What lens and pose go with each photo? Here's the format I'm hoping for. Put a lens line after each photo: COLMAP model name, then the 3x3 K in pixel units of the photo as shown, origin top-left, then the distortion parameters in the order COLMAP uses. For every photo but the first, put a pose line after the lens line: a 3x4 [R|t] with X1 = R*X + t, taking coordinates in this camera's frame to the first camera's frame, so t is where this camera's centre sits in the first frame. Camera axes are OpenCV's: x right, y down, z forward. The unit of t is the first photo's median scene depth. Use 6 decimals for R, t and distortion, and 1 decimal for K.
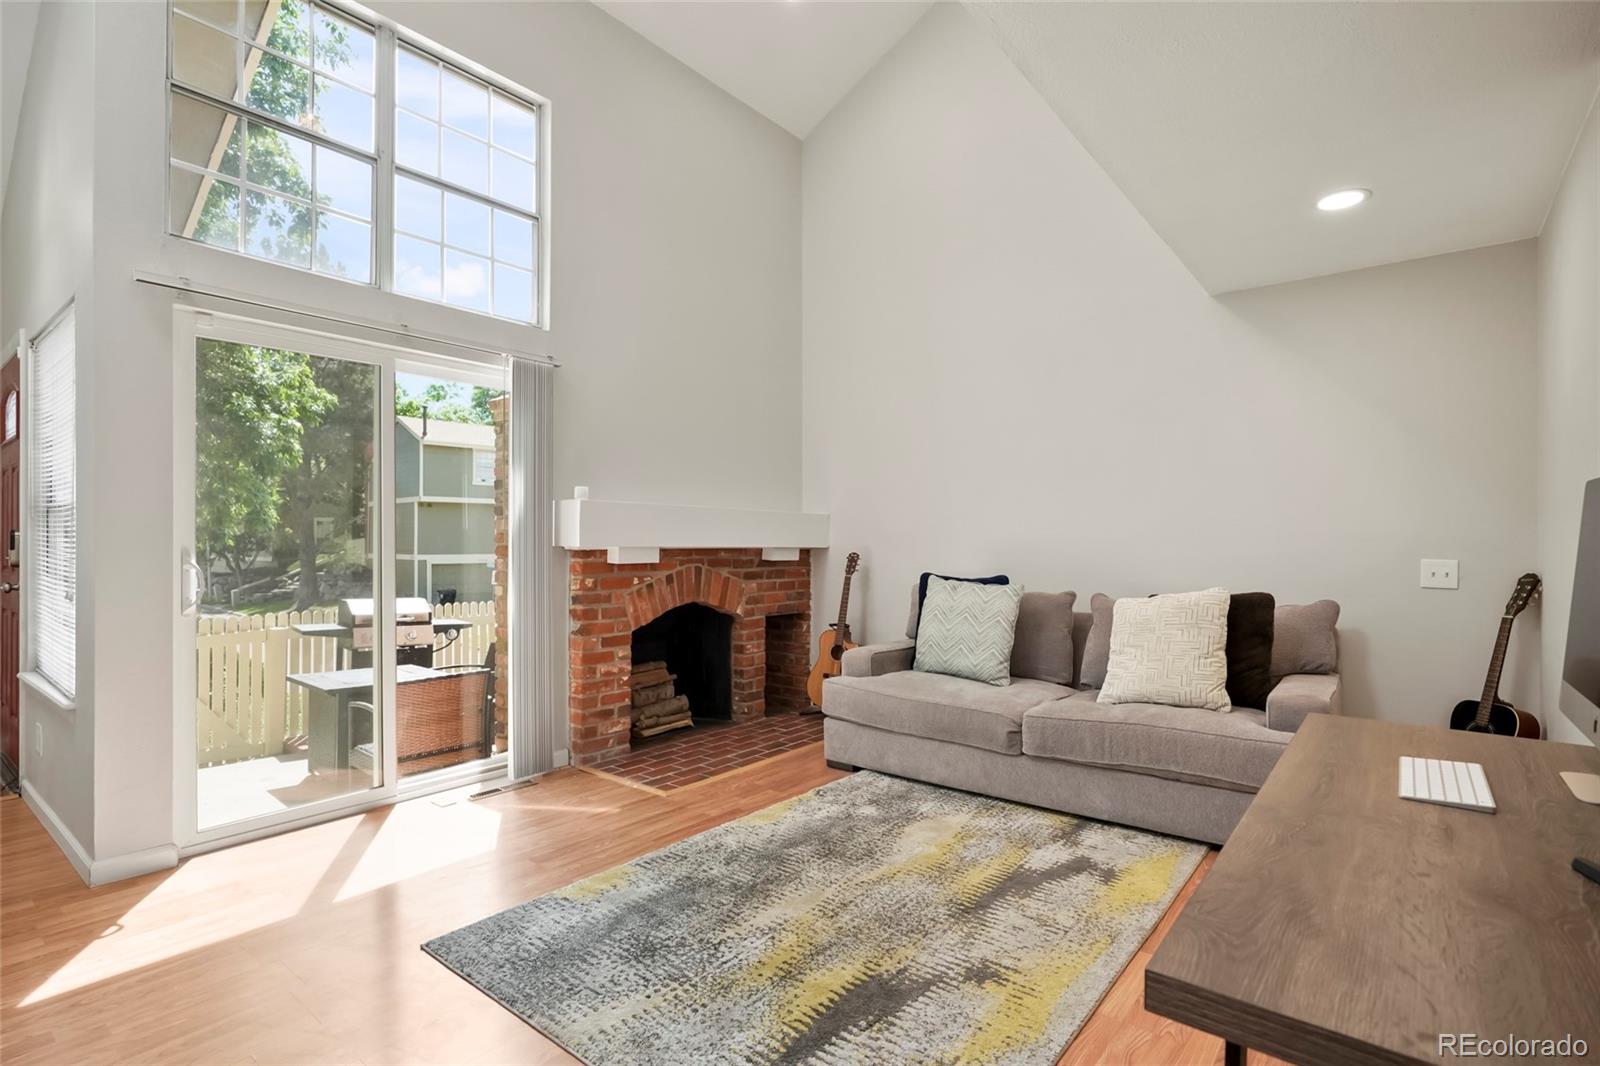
lens RADIAL K [[799.1, 0, 800.0], [0, 799.1, 533.0], [0, 0, 1]] dist [-0.001891, -0.000158]
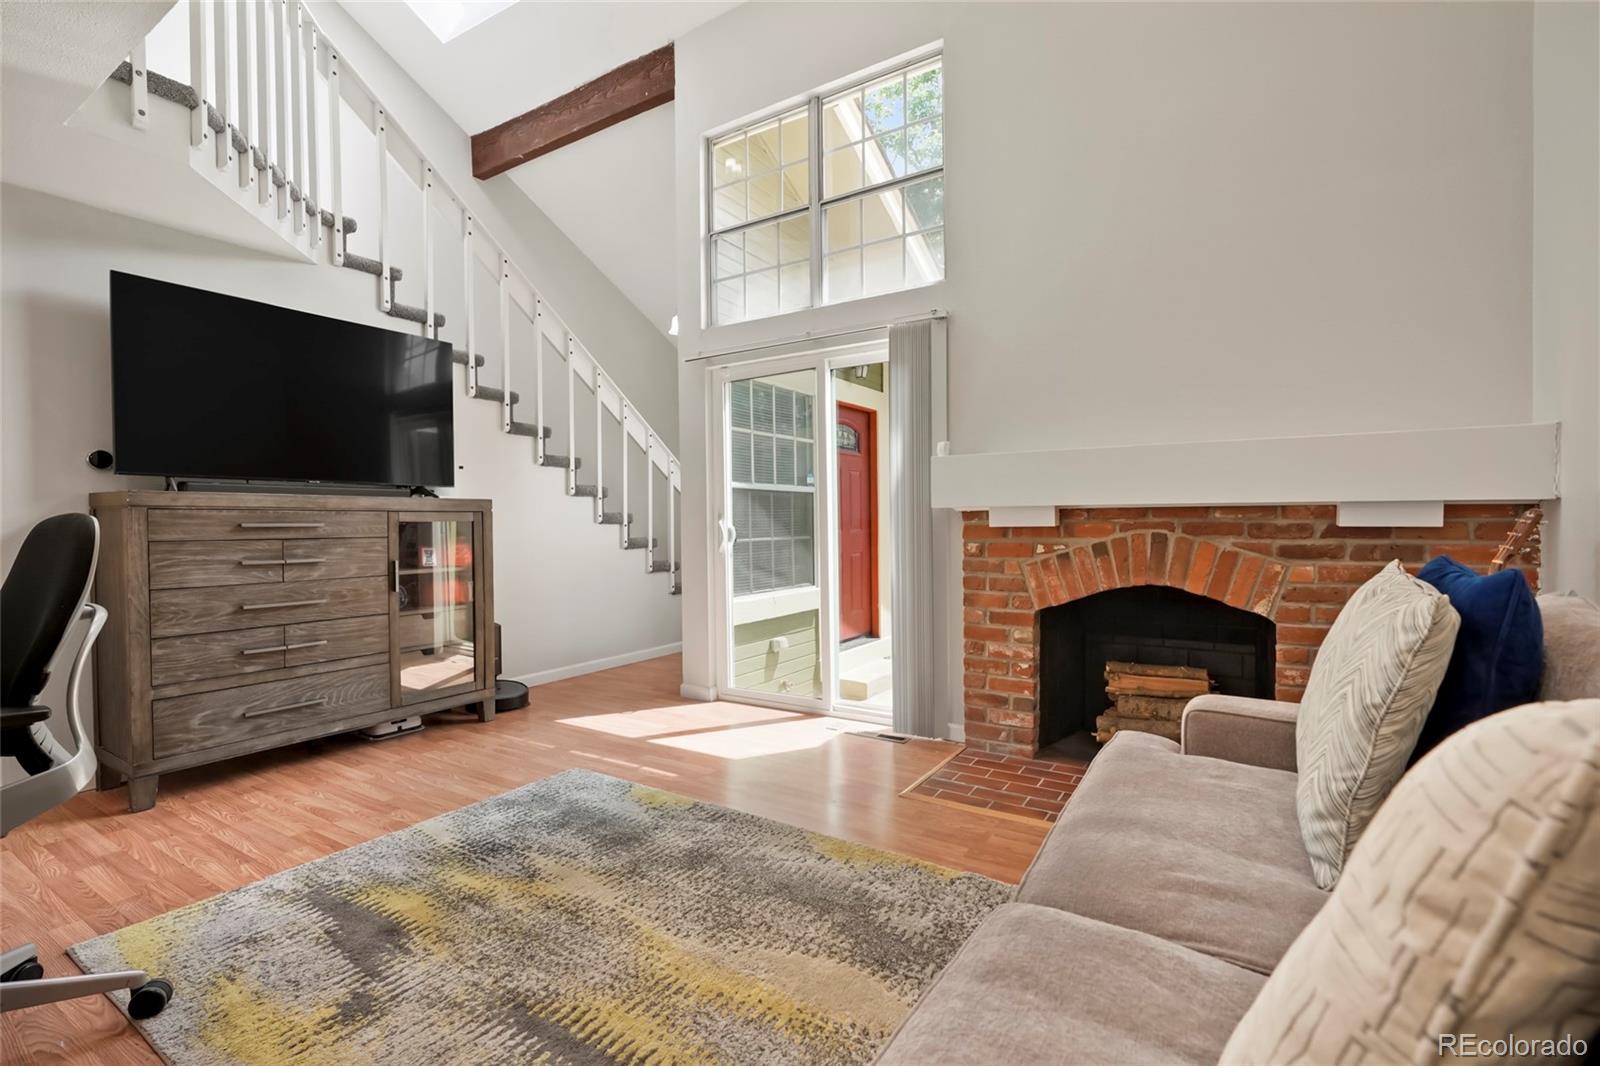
lens RADIAL K [[726.4, 0, 800.0], [0, 726.4, 533.0], [0, 0, 1]] dist [-0.010470, 0.000028]
pose [[0.093453, 0.008651, -0.995586, 0.517855], [0.018433, 0.999776, 0.010418, 0.033133], [0.995453, -0.019325, 0.093272, 0.718920]]
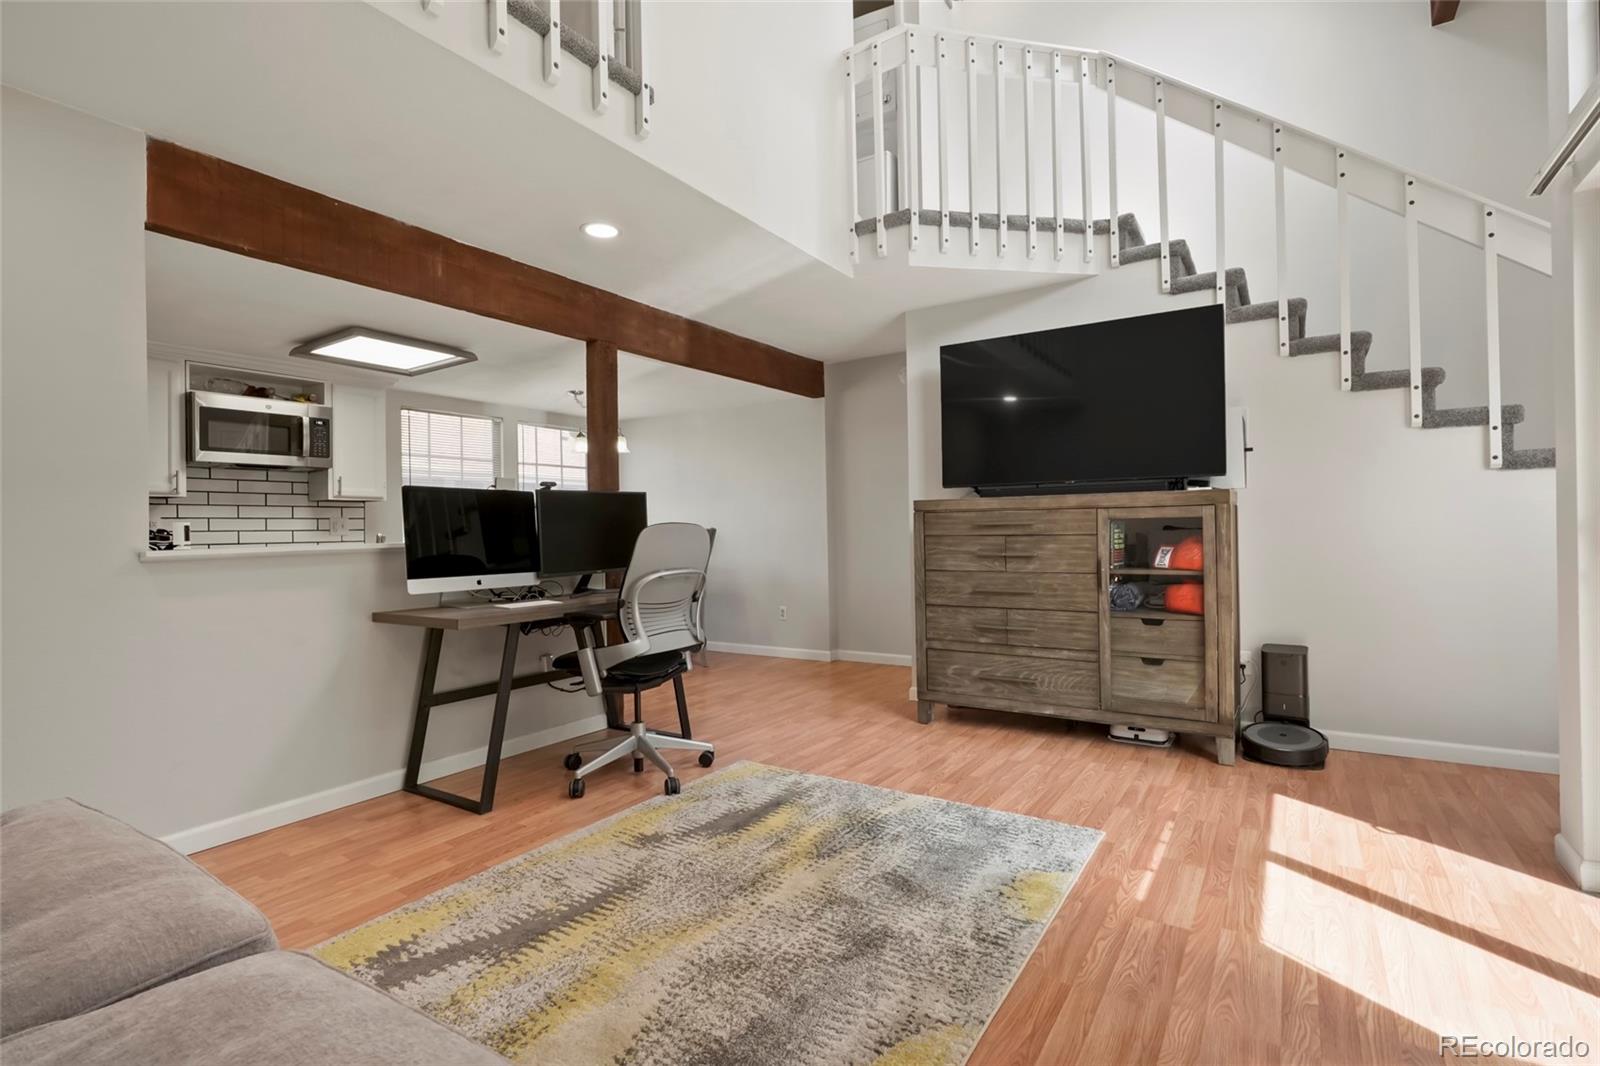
lens RADIAL K [[748.0, 0, 800.0], [0, 748.0, 533.0], [0, 0, 1]] dist [-0.003422, -0.000087]
pose [[-0.995886, 0.012819, -0.089699, 0.045605], [0.013096, 0.999911, -0.002496, 0.033604], [0.089659, -0.003660, -0.995966, 1.145774]]
